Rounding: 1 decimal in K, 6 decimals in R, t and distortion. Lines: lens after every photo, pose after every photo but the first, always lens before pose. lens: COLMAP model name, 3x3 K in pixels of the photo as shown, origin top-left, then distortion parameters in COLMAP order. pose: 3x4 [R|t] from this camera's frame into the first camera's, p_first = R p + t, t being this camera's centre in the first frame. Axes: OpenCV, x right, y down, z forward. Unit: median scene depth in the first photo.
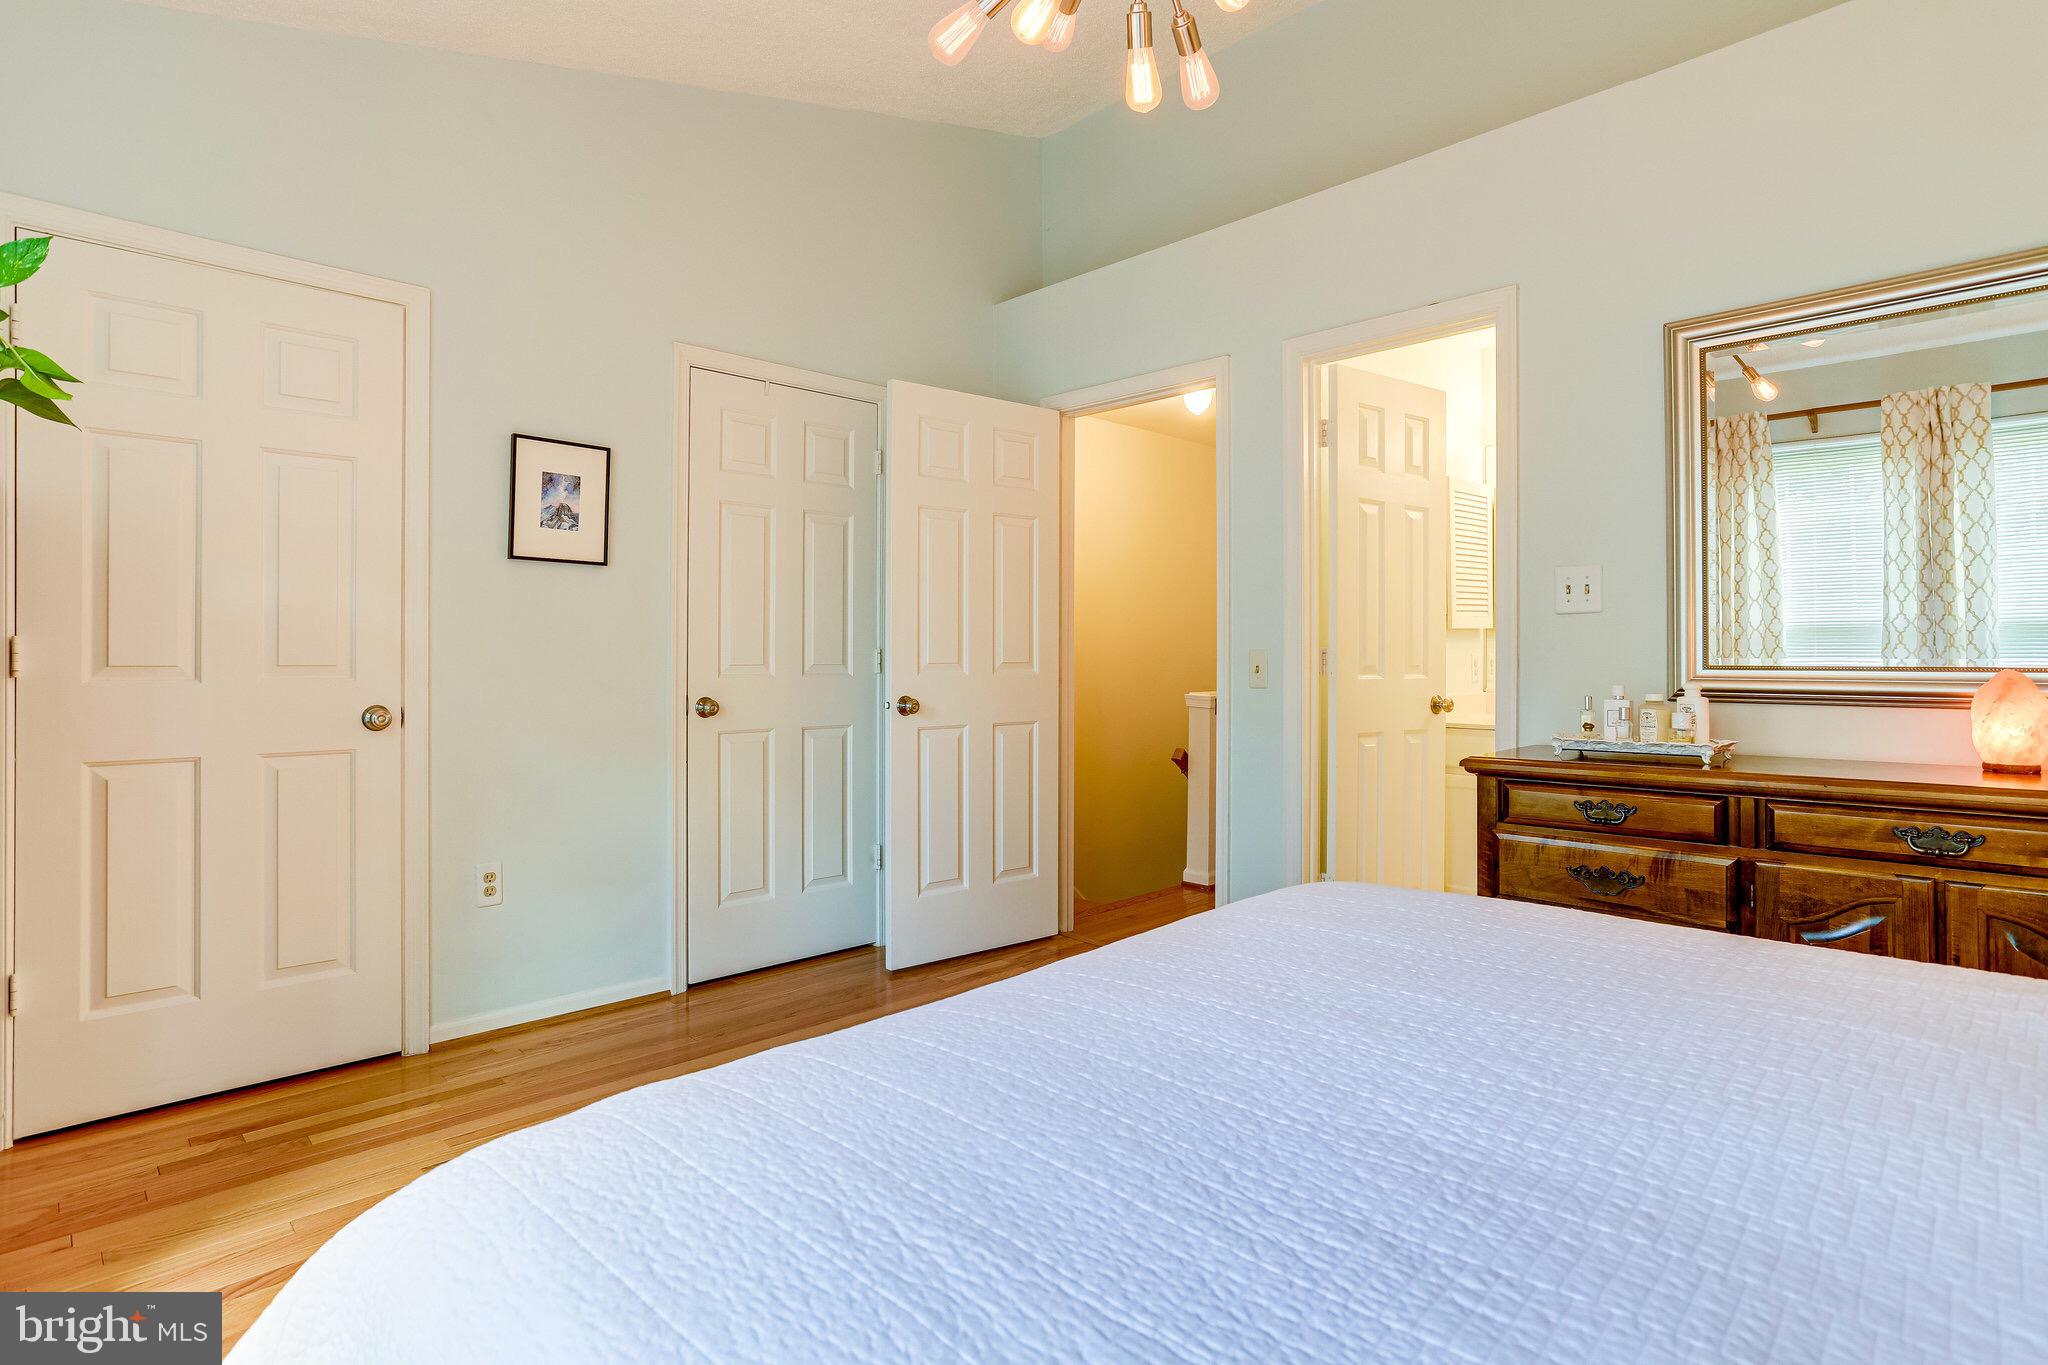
lens RADIAL K [[1028.4, 0, 1024.0], [0, 1028.4, 682.5], [0, 0, 1]] dist [-0.052735, 0.036576]
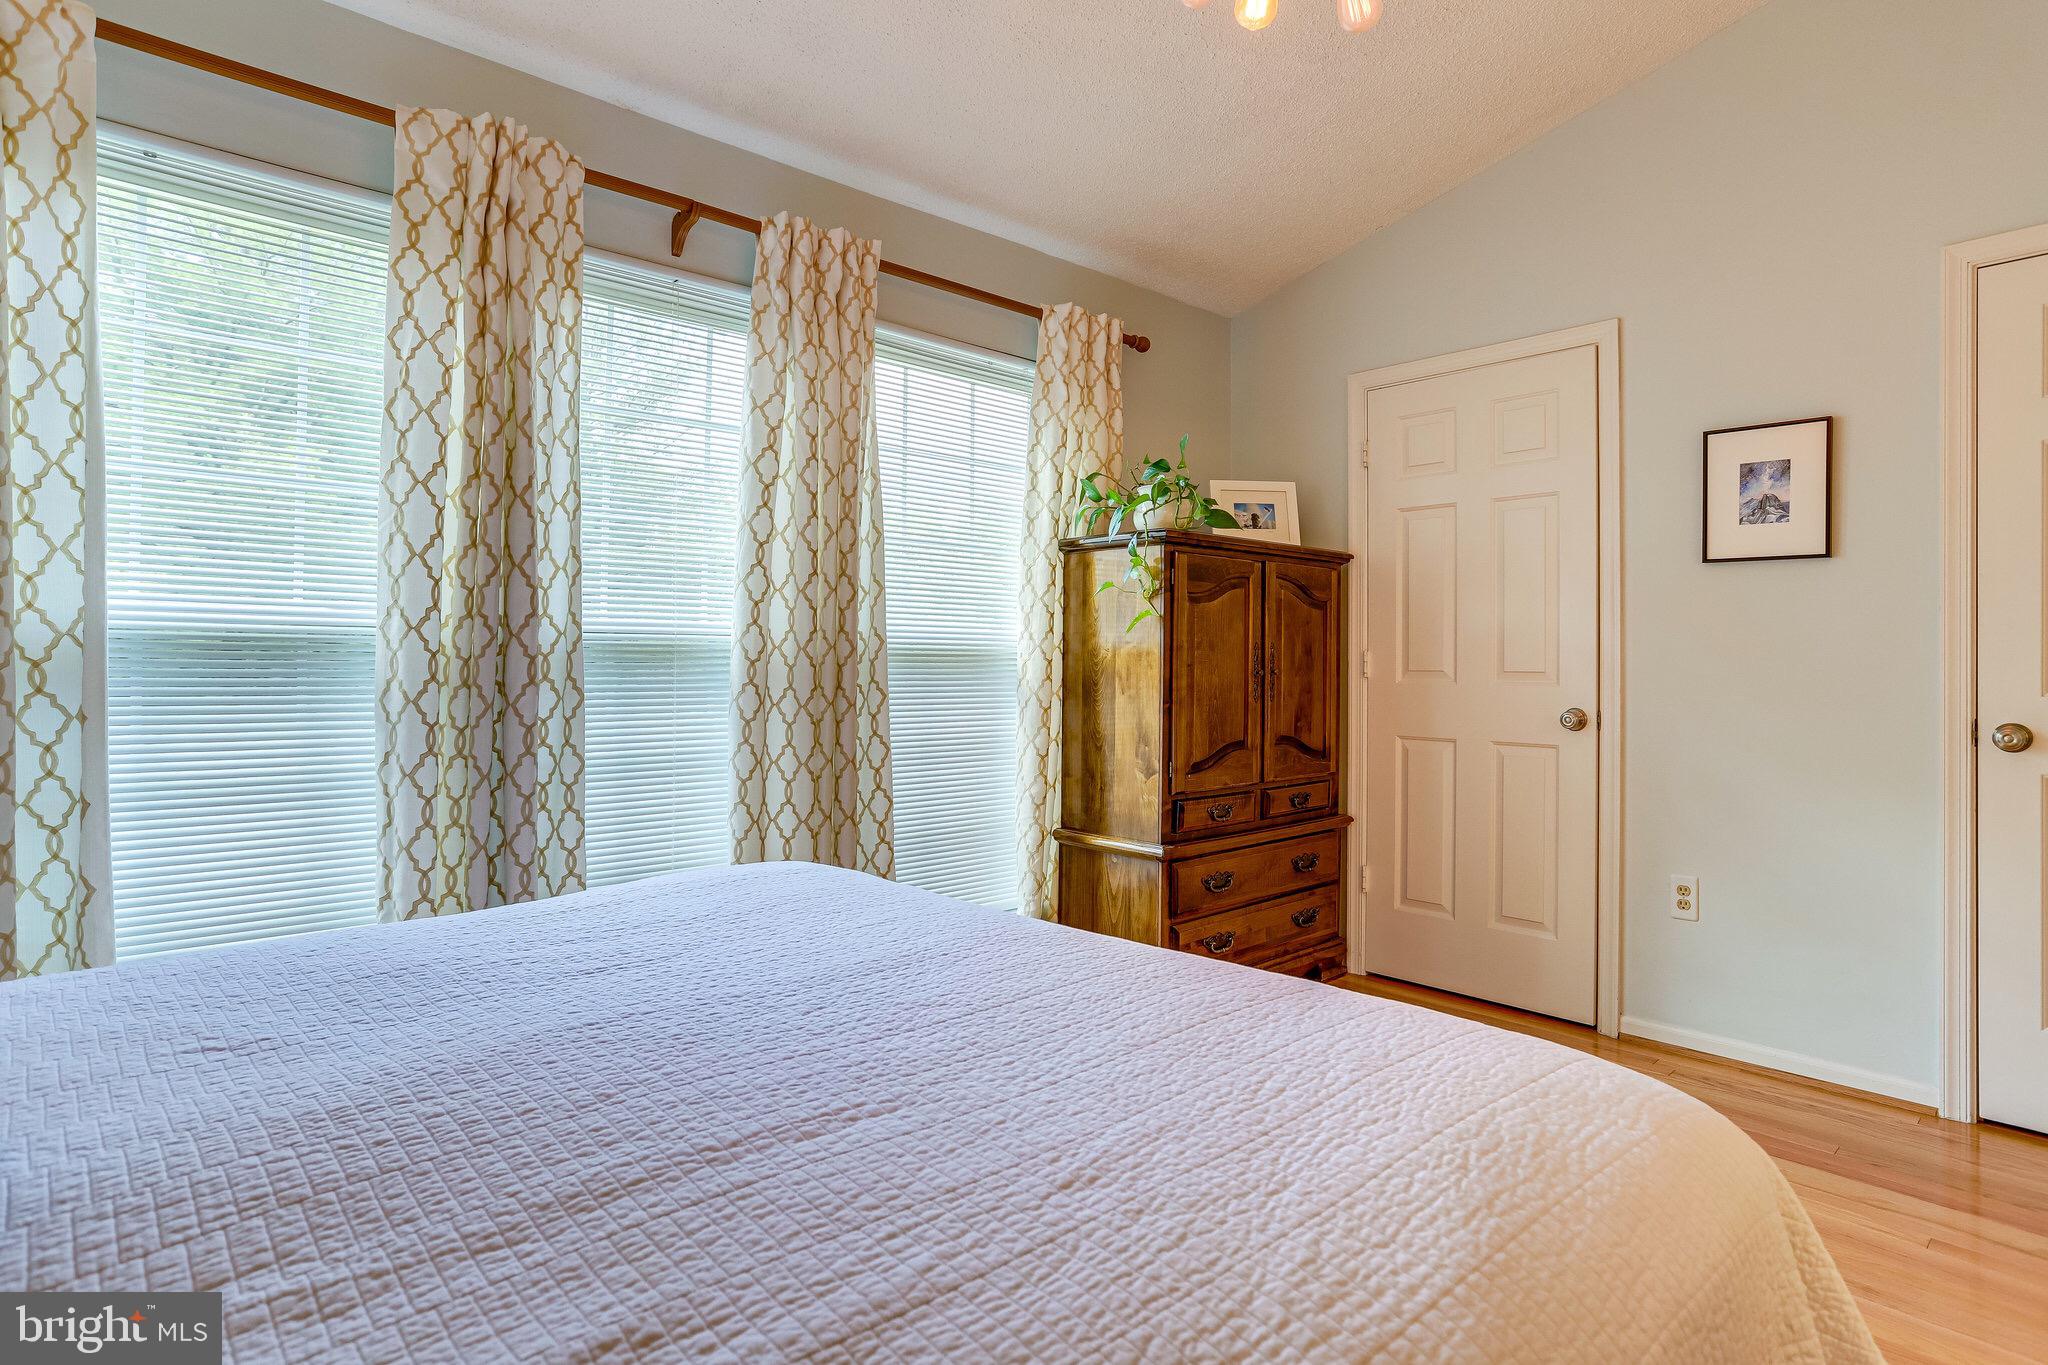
lens RADIAL K [[1028.4, 0, 1024.0], [0, 1028.4, 682.5], [0, 0, 1]] dist [-0.052735, 0.036576]
pose [[-0.000399, 0.015897, -0.999874, 0.442826], [-0.030067, 0.999421, 0.015902, -0.004598], [0.999548, 0.030069, 0.000079, 0.354428]]
